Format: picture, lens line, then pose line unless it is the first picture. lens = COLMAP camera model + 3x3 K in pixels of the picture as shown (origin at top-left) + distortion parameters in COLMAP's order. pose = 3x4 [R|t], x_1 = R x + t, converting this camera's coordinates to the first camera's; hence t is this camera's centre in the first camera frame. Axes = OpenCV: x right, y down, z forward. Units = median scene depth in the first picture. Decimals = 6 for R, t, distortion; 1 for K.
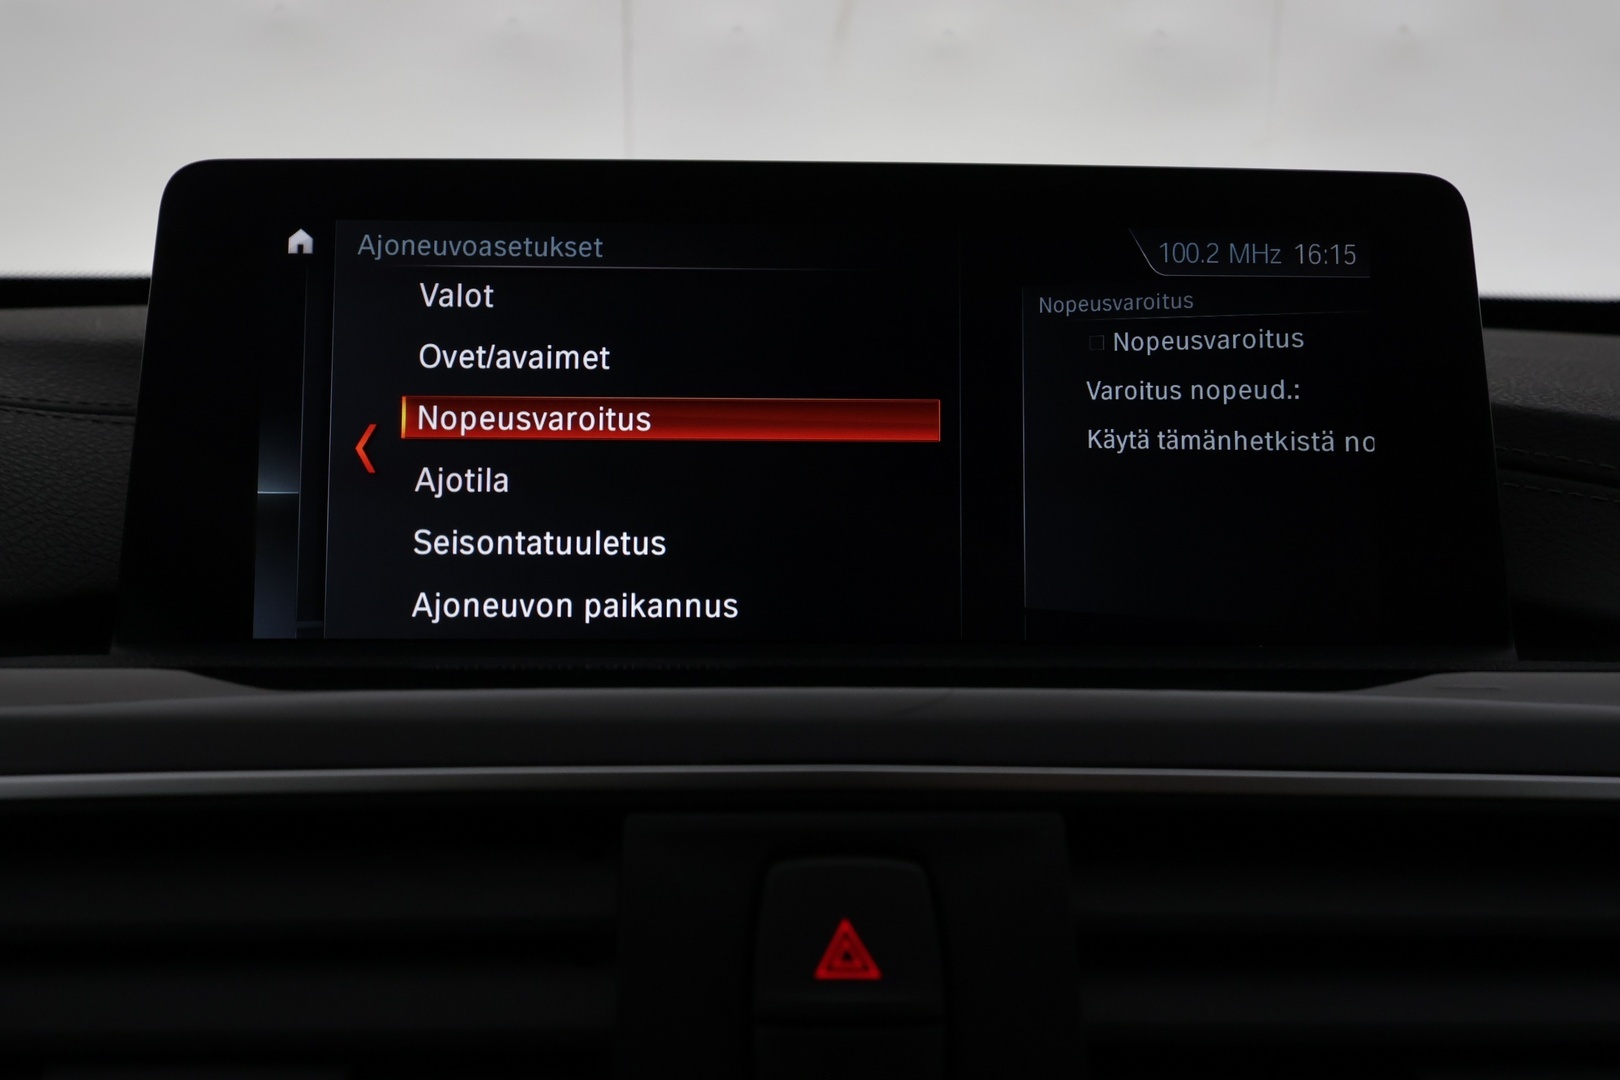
lens RADIAL K [[1338.6, 0, 811.7], [0, 1338.6, 529.3], [0, 0, 1]] dist [0.010740, -0.012467]
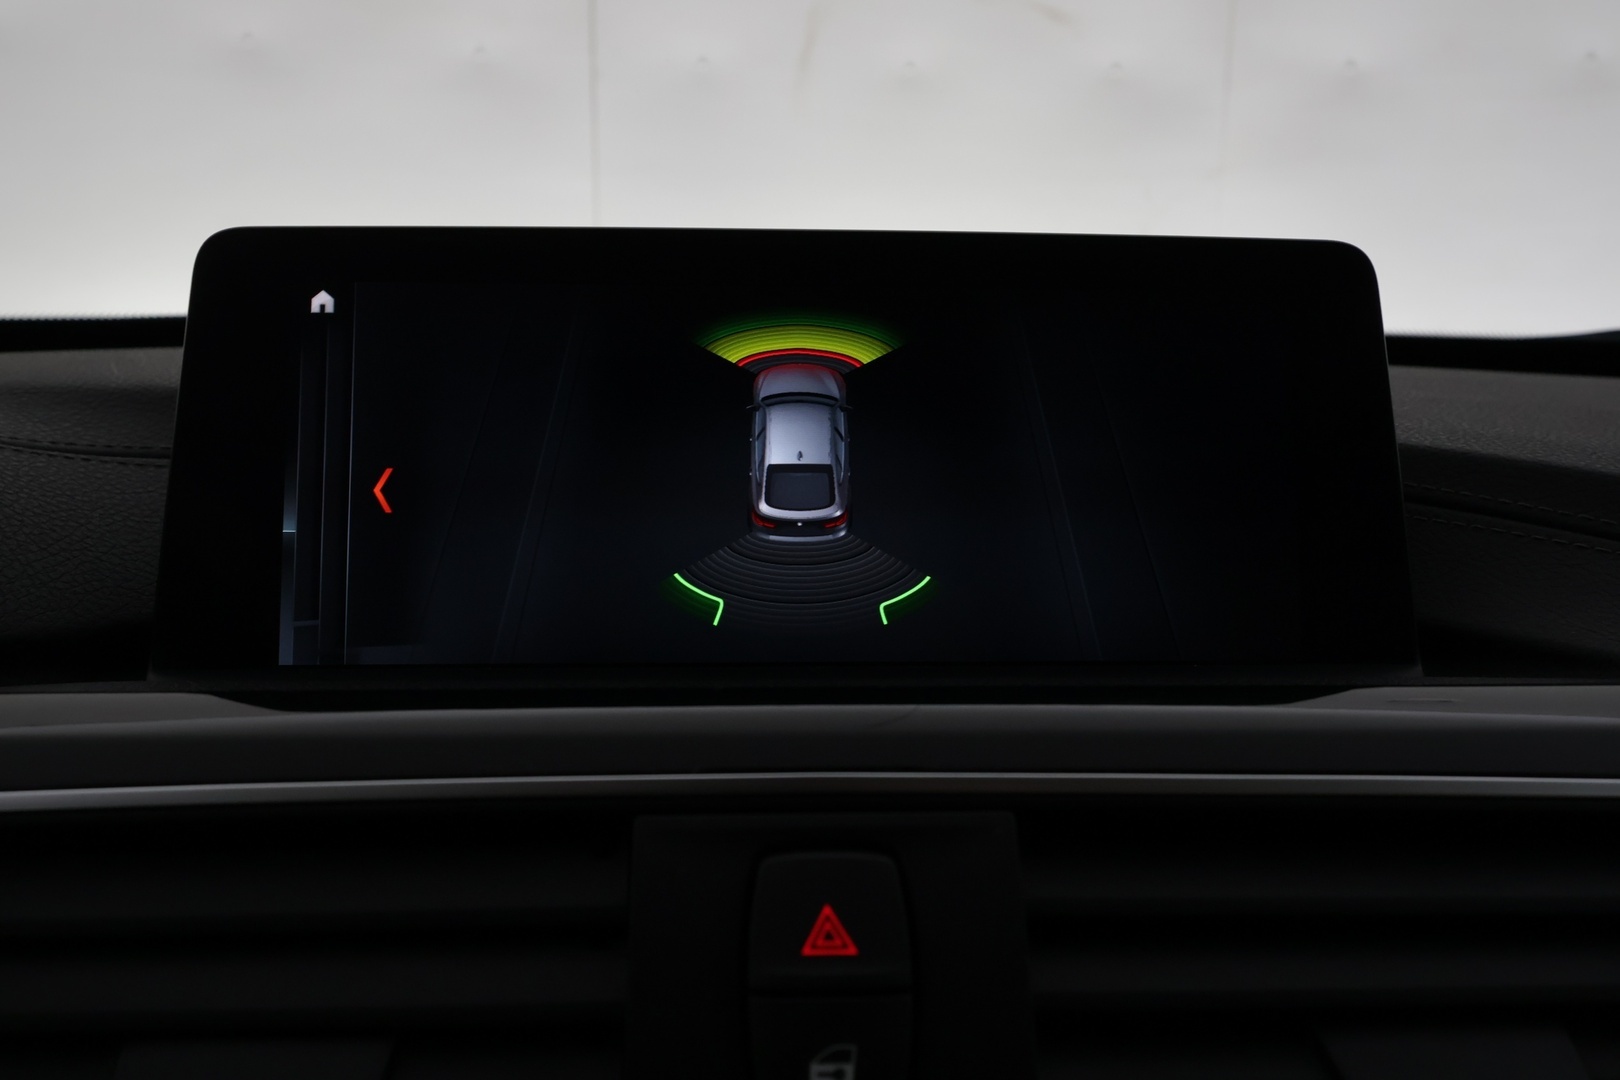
lens RADIAL K [[1338.6, 0, 809.4], [0, 1338.6, 555.3], [0, 0, 1]] dist [0.010740, -0.012467]
pose [[0.999661, -0.004779, 0.025611, -0.011622], [0.004638, 0.999974, 0.005588, -0.011357], [-0.025638, -0.005468, 0.999656, -0.099165]]
